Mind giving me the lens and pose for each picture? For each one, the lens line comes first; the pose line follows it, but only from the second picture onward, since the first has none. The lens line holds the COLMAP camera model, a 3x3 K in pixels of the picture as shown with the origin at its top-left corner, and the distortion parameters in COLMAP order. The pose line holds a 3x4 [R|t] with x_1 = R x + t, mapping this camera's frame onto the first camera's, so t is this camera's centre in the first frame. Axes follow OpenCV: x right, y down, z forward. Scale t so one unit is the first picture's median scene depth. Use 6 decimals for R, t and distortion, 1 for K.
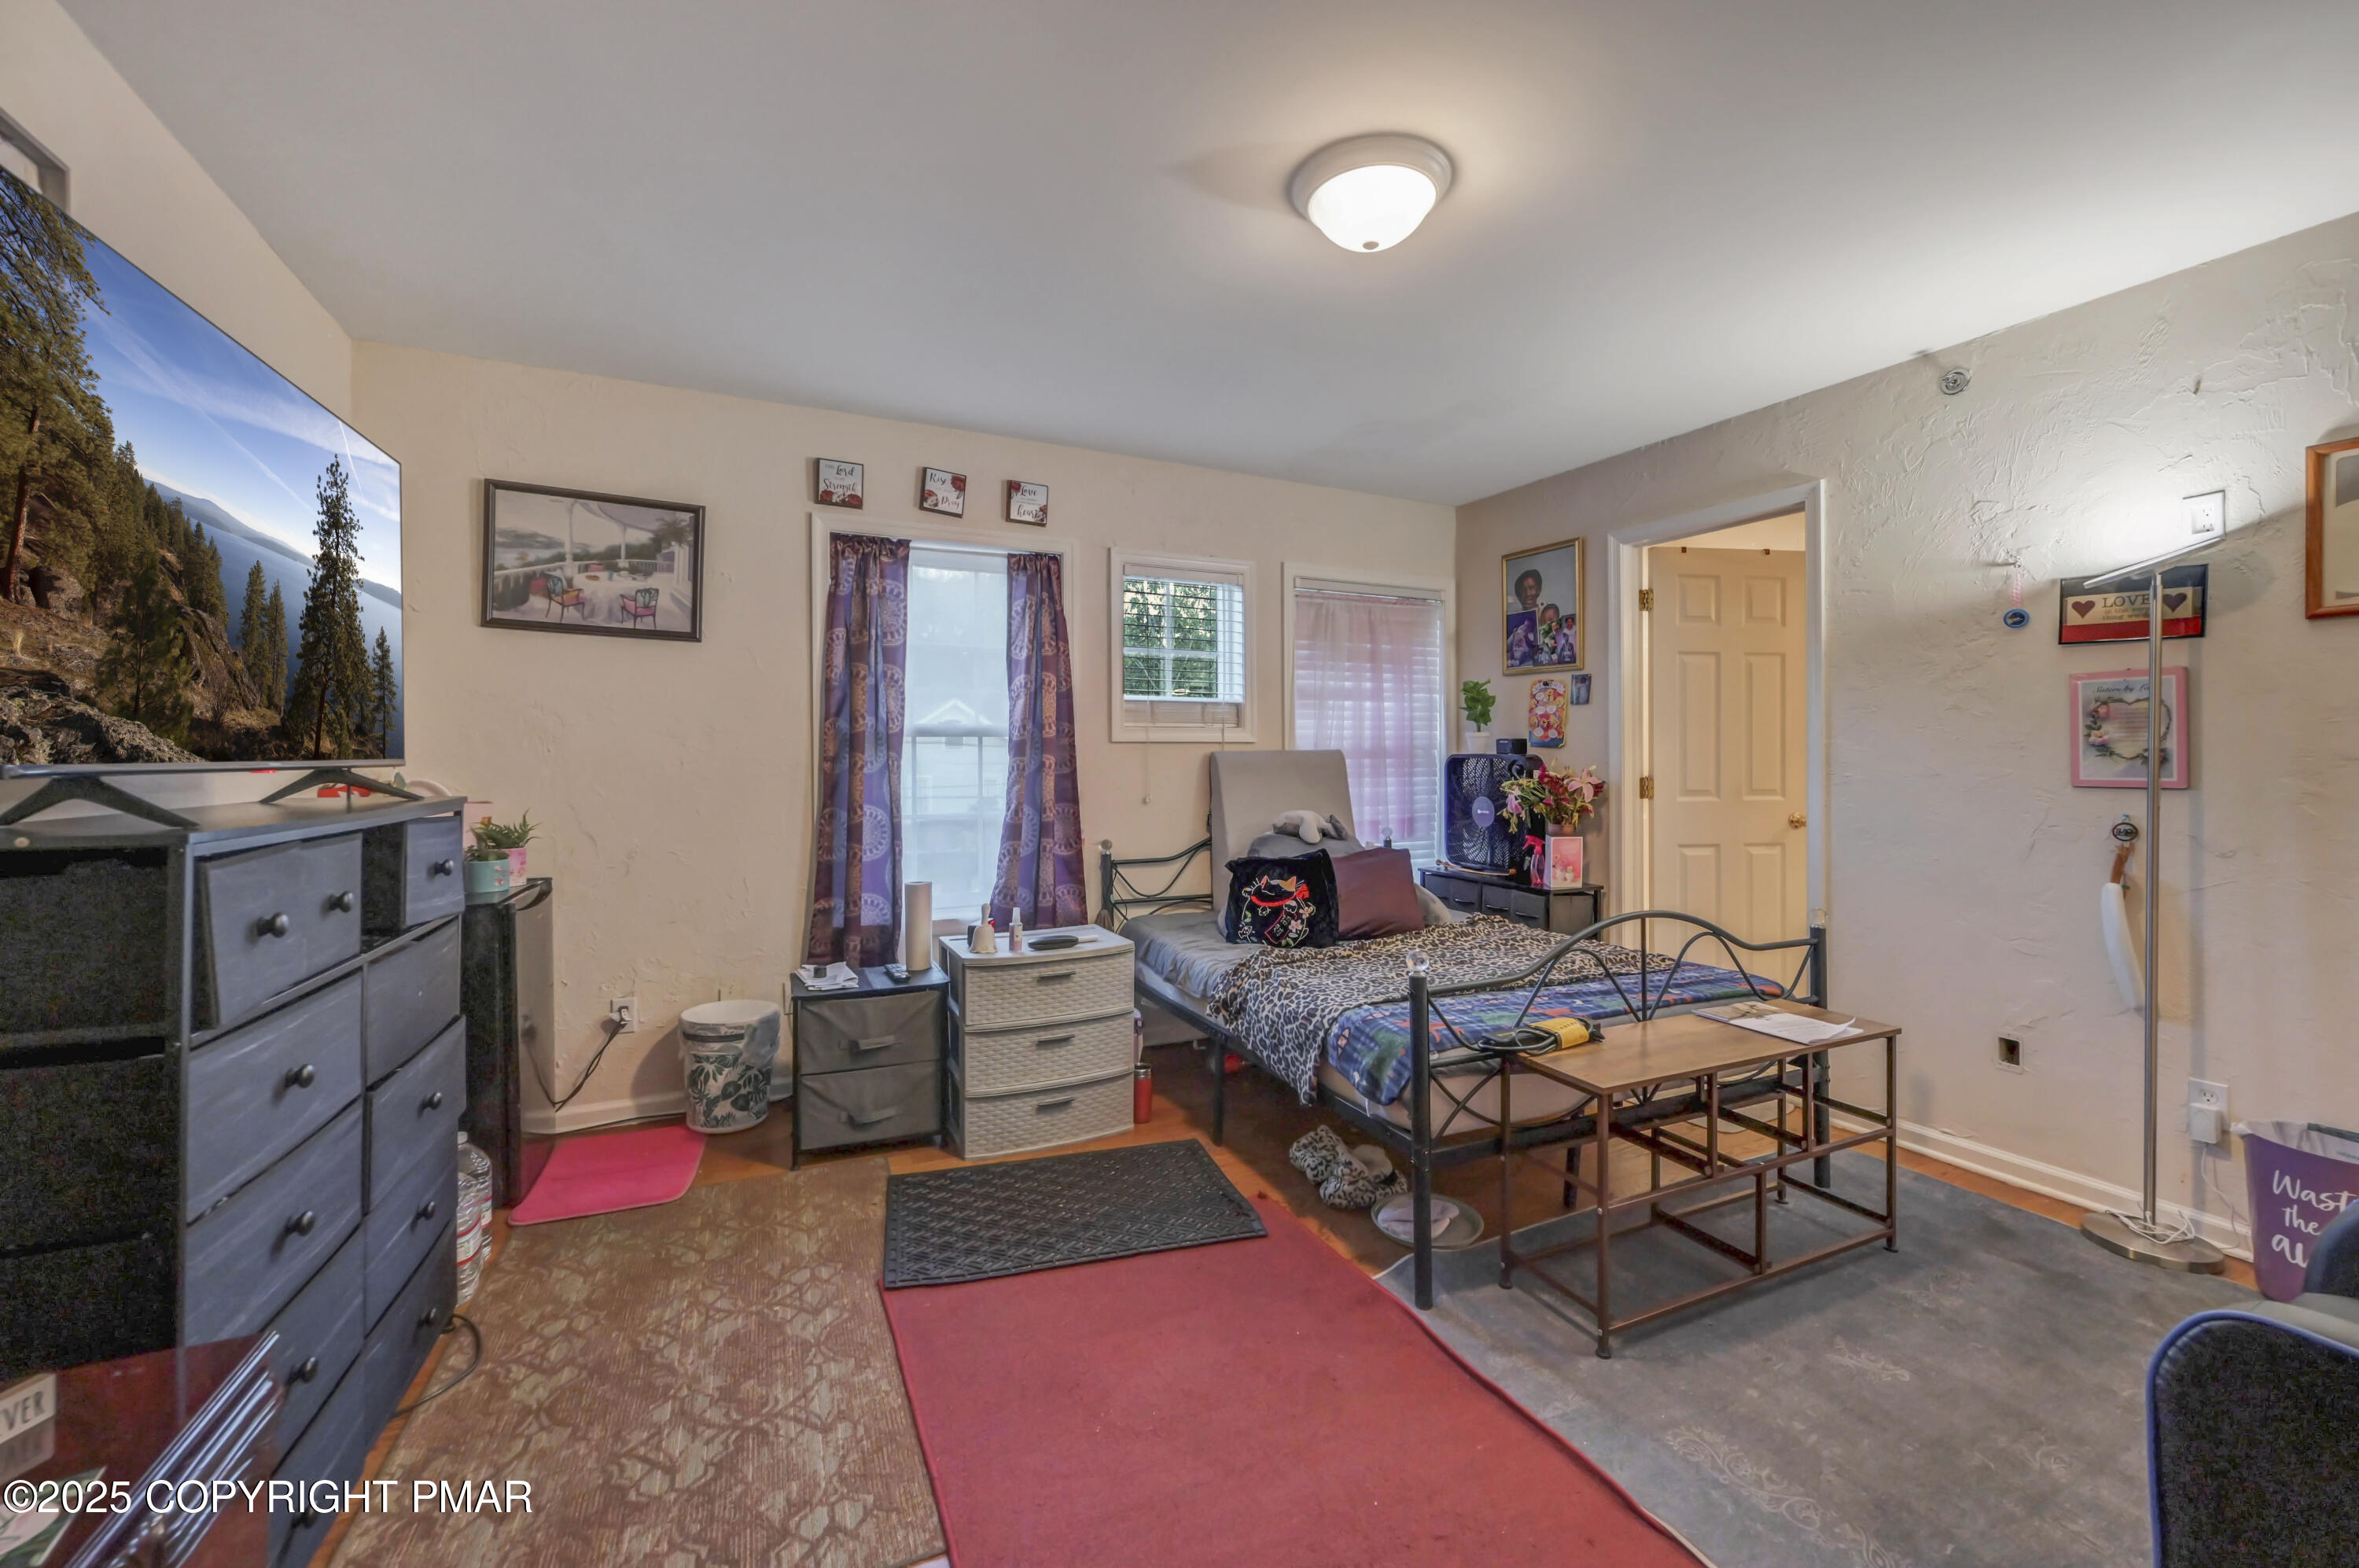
lens RADIAL K [[923.2, 0, 1177.8], [0, 923.2, 762.6], [0, 0, 1]] dist [-0.005897, 0.001192]
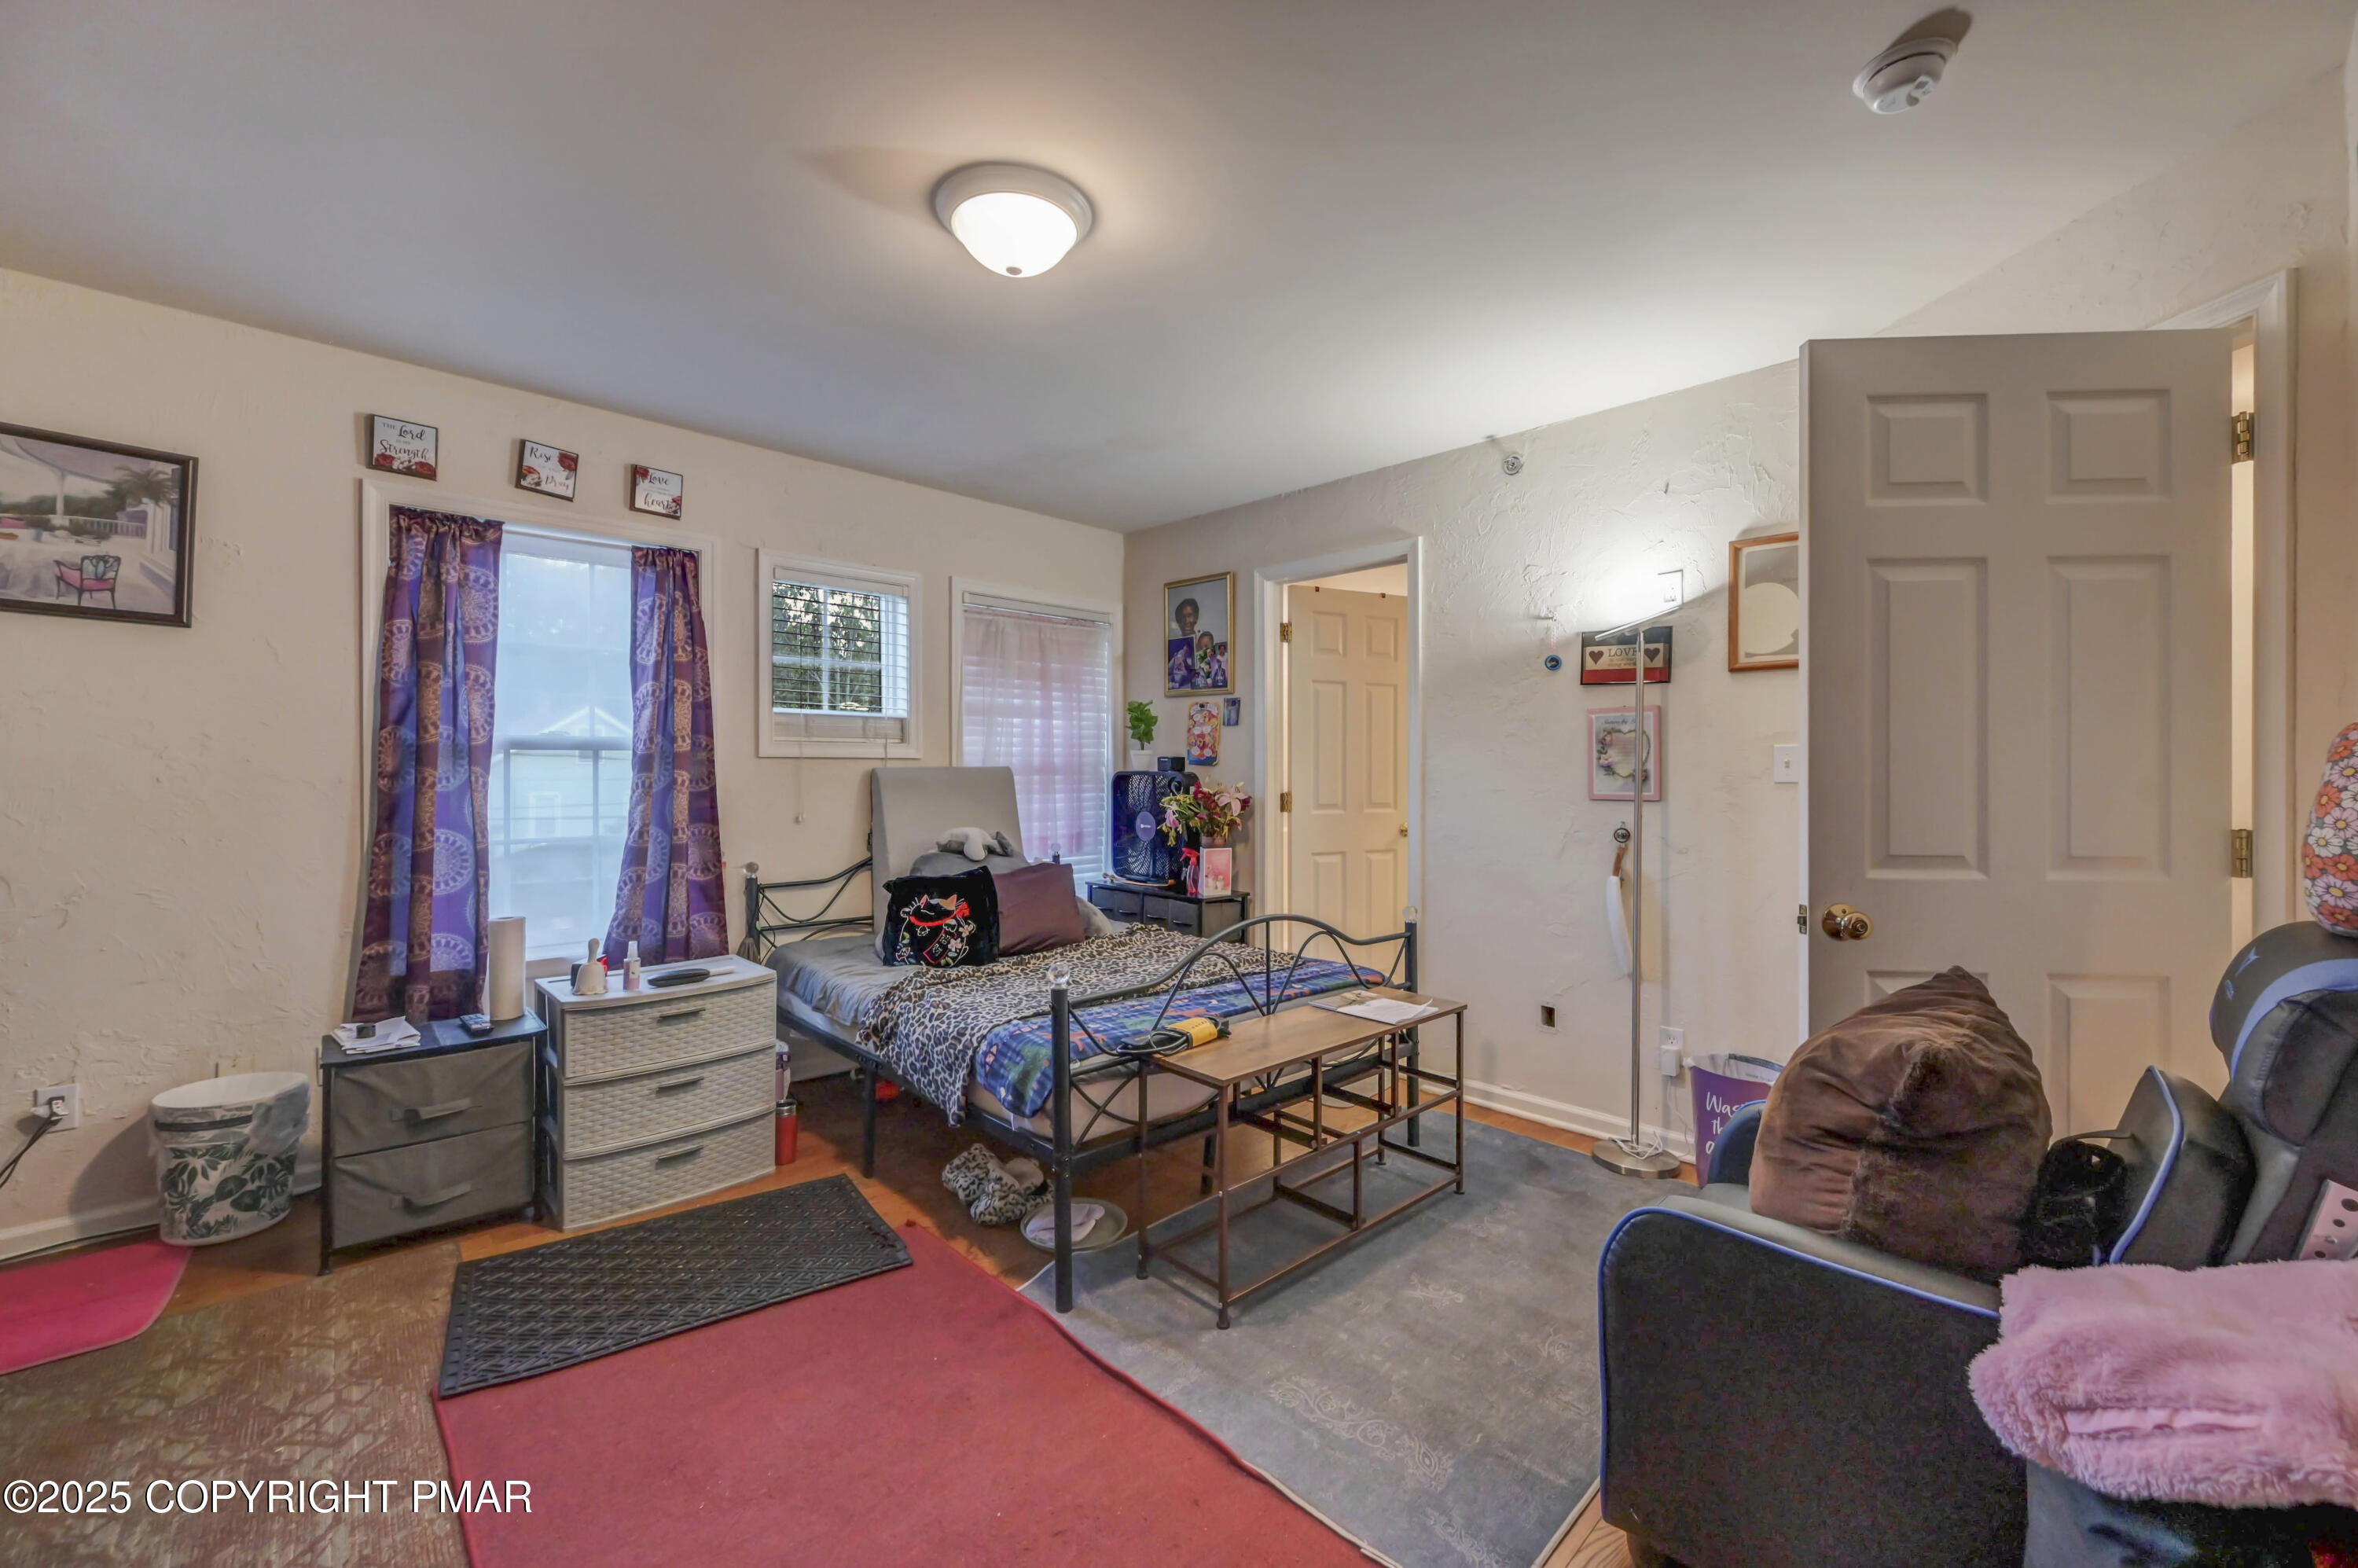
lens RADIAL K [[922.8, 0, 1166.7], [0, 922.8, 773.8], [0, 0, 1]] dist [-0.005897, 0.001192]
pose [[0.951982, 0.002443, 0.306144, 0.045144], [-0.001090, 0.999989, -0.004590, -0.002173], [-0.306152, 0.004036, 0.951974, -0.012102]]
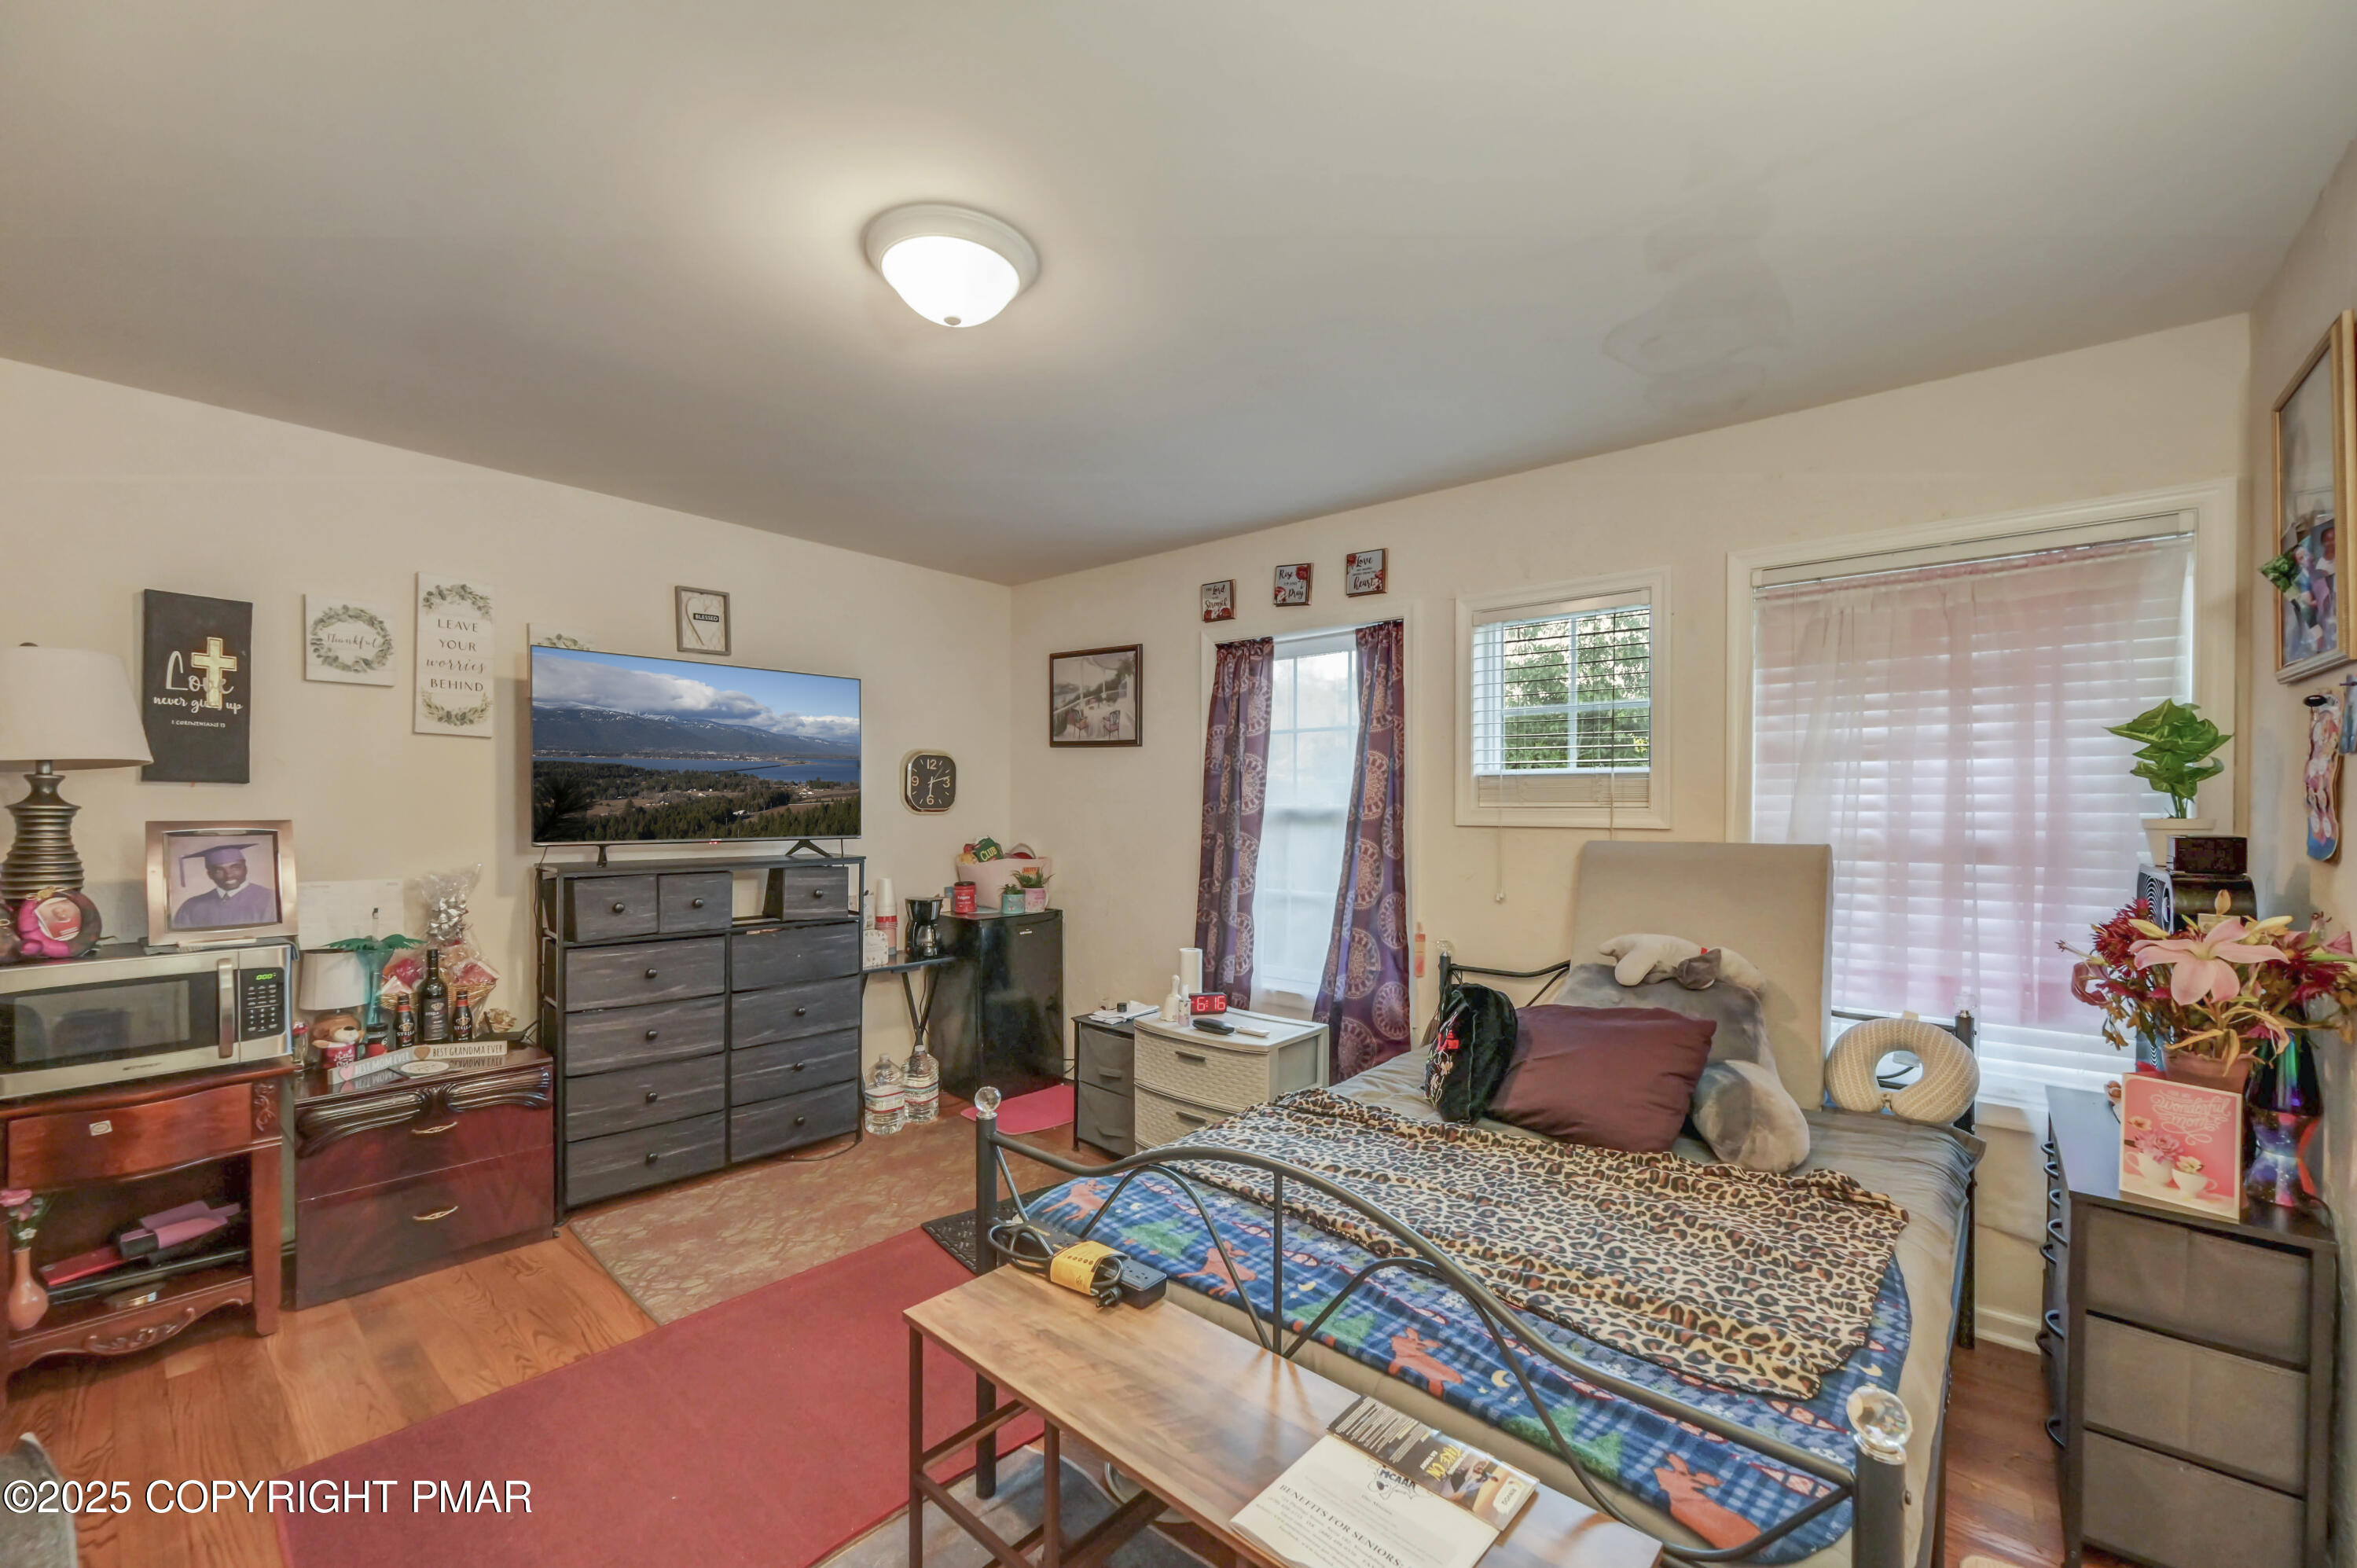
lens RADIAL K [[922.4, 0, 1185.0], [0, 922.4, 817.4], [0, 0, 1]] dist [-0.005897, 0.001192]
pose [[0.415517, 0.010615, -0.909524, 0.759396], [-0.019160, 0.999812, 0.002916, -0.035324], [0.909384, 0.016215, 0.415642, 0.537014]]
